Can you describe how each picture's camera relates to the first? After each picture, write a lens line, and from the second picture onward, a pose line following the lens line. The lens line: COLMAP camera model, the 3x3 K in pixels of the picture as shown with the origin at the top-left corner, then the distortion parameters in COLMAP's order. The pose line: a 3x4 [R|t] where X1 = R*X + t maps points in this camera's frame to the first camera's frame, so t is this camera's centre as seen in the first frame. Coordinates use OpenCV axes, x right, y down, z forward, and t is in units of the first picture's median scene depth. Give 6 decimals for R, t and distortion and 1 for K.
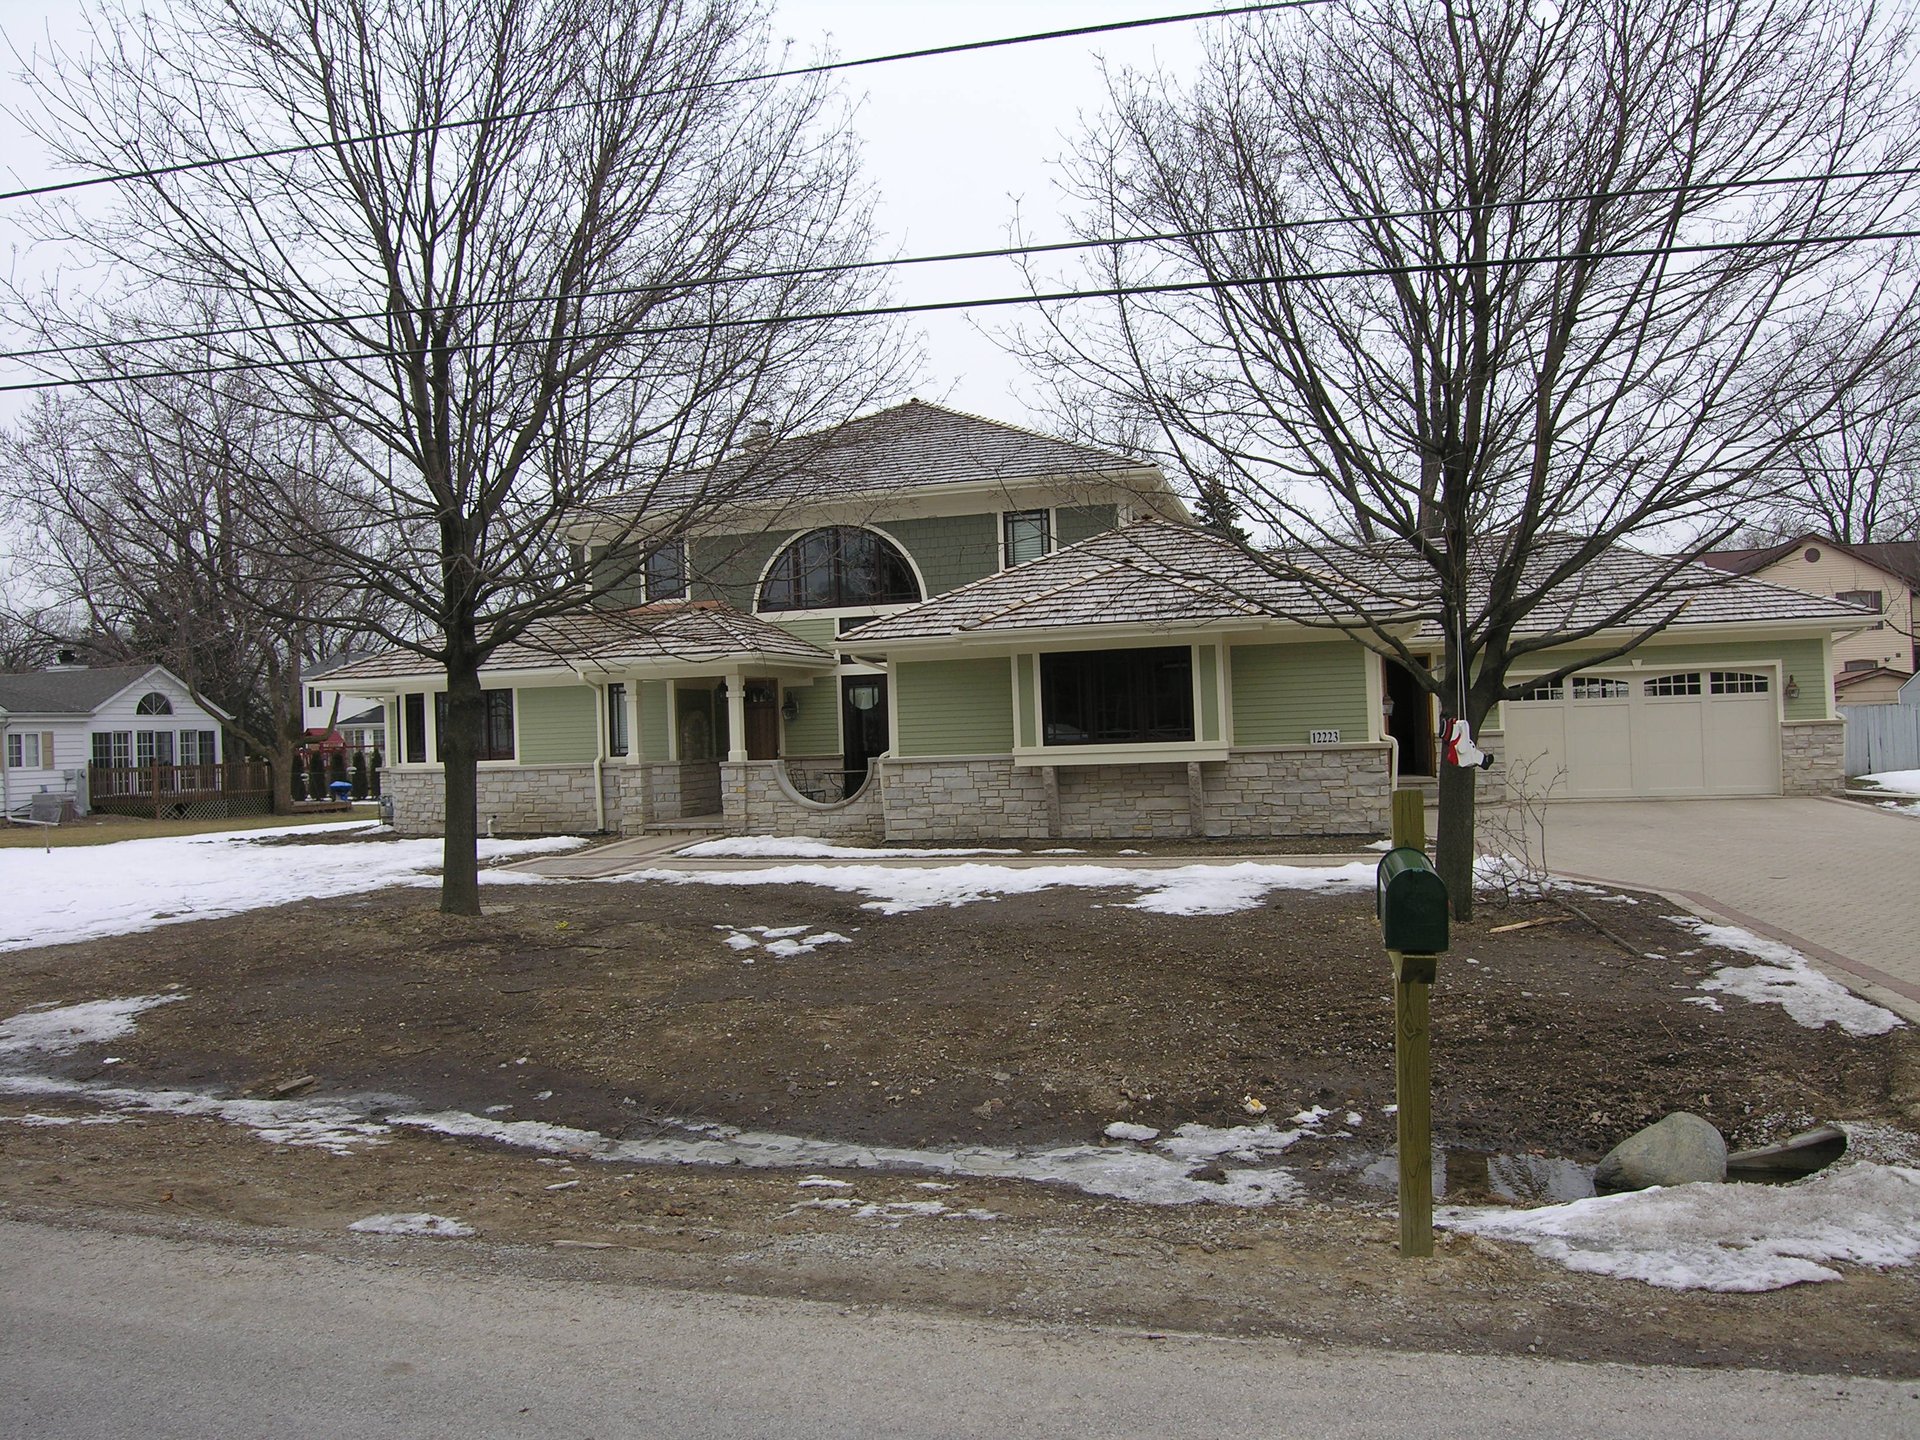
lens RADIAL K [[1355.2, 0, 960.0], [0, 1355.2, 720.0], [0, 0, 1]] dist [-0.060005, -0.001555]
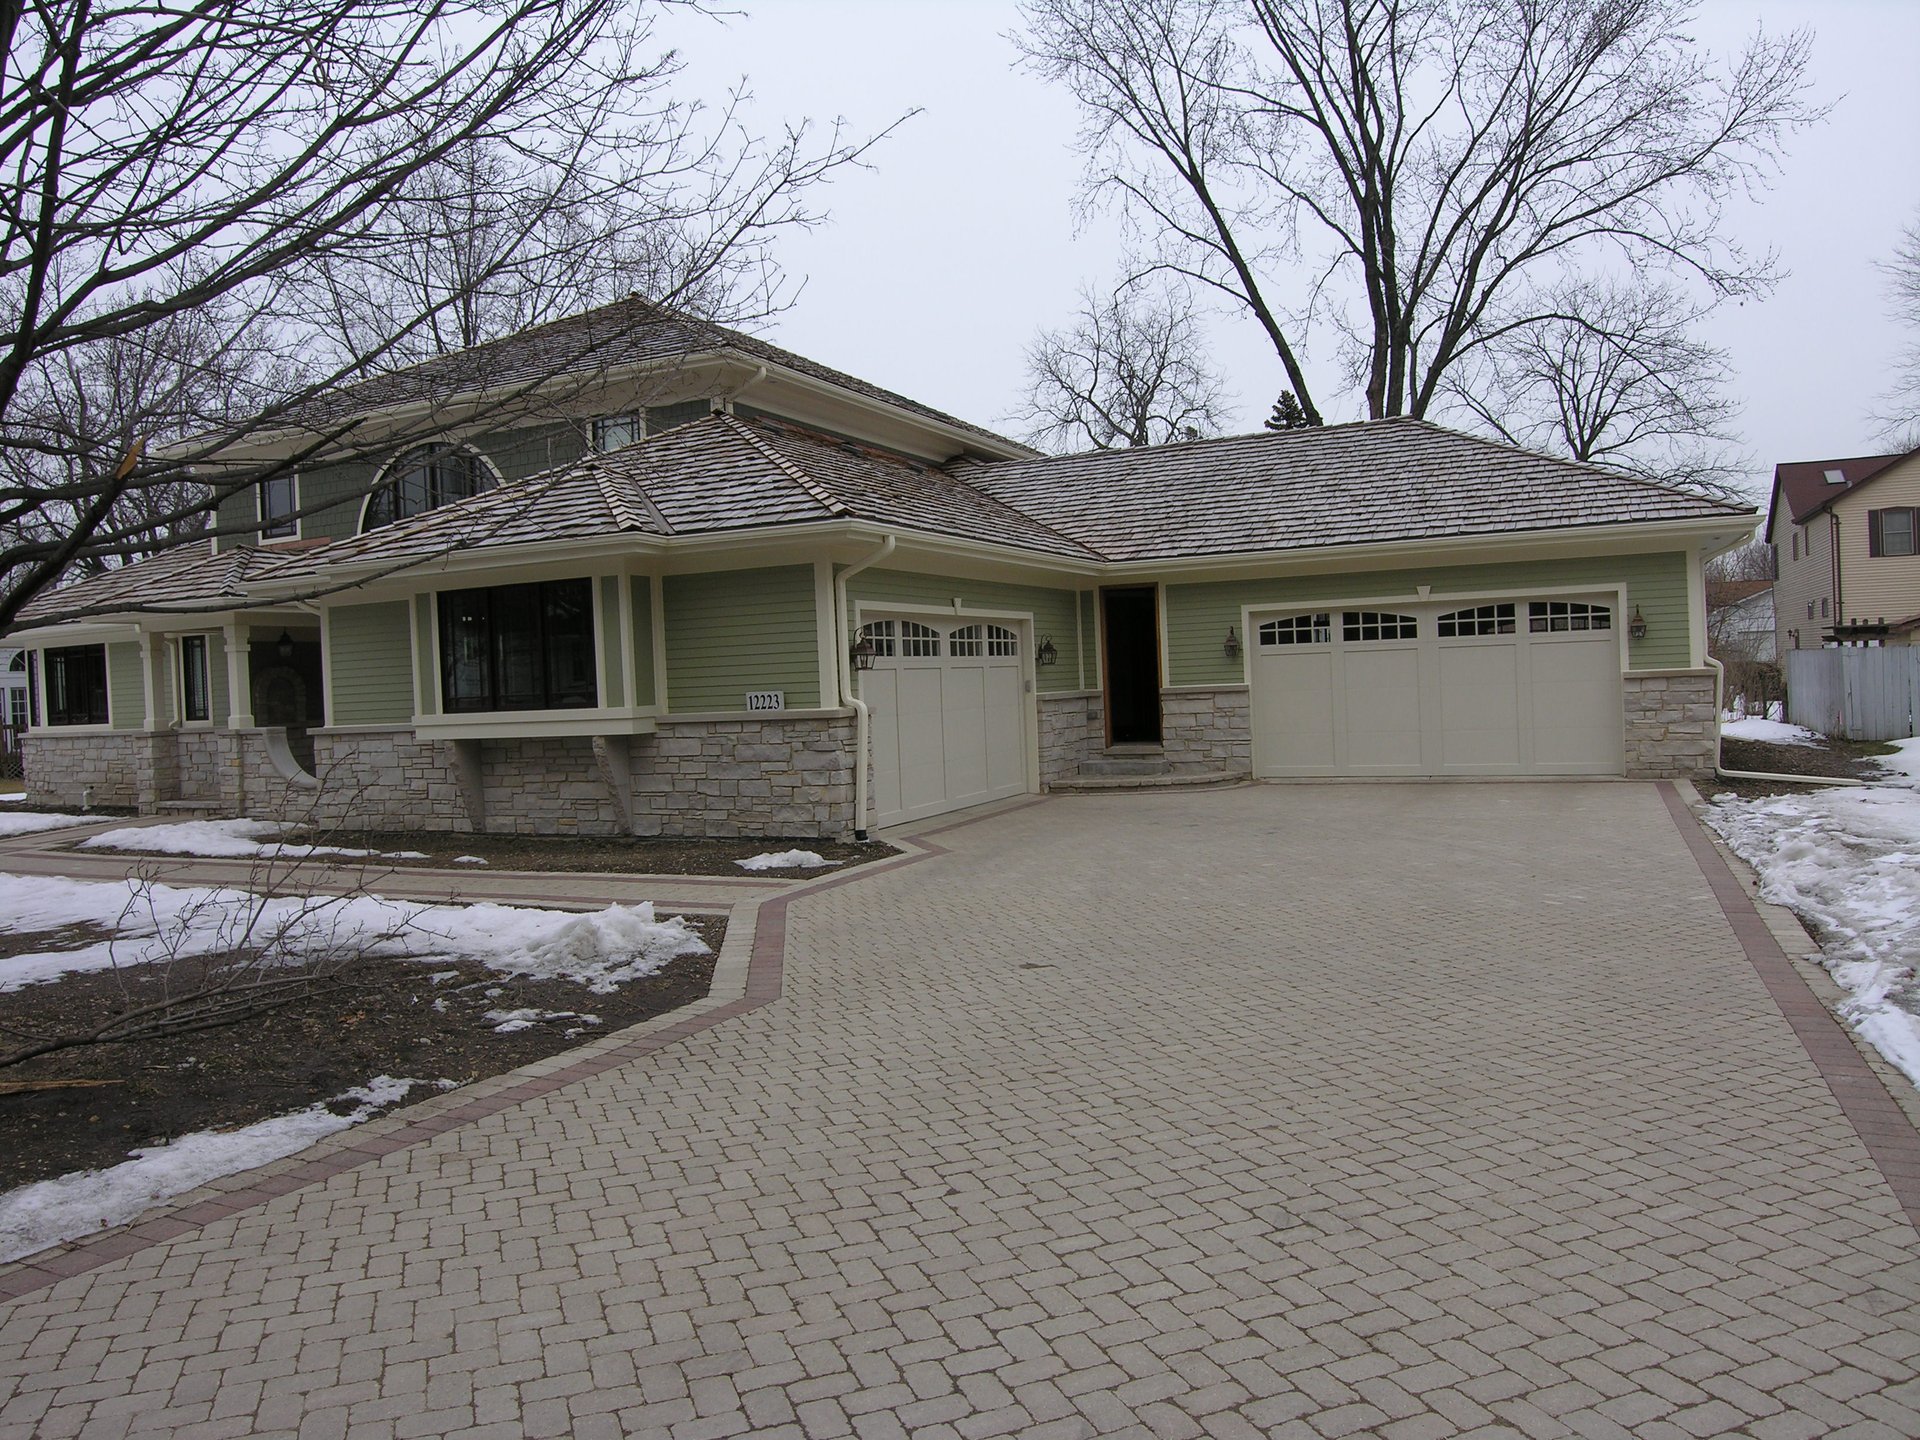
lens RADIAL K [[1355.2, 0, 960.0], [0, 1355.2, 720.0], [0, 0, 1]] dist [-0.060005, -0.001555]
pose [[0.987767, -0.001112, -0.155933, 0.442710], [0.007731, 0.999094, 0.041854, -0.006280], [0.155745, -0.042547, 0.986881, 0.283066]]
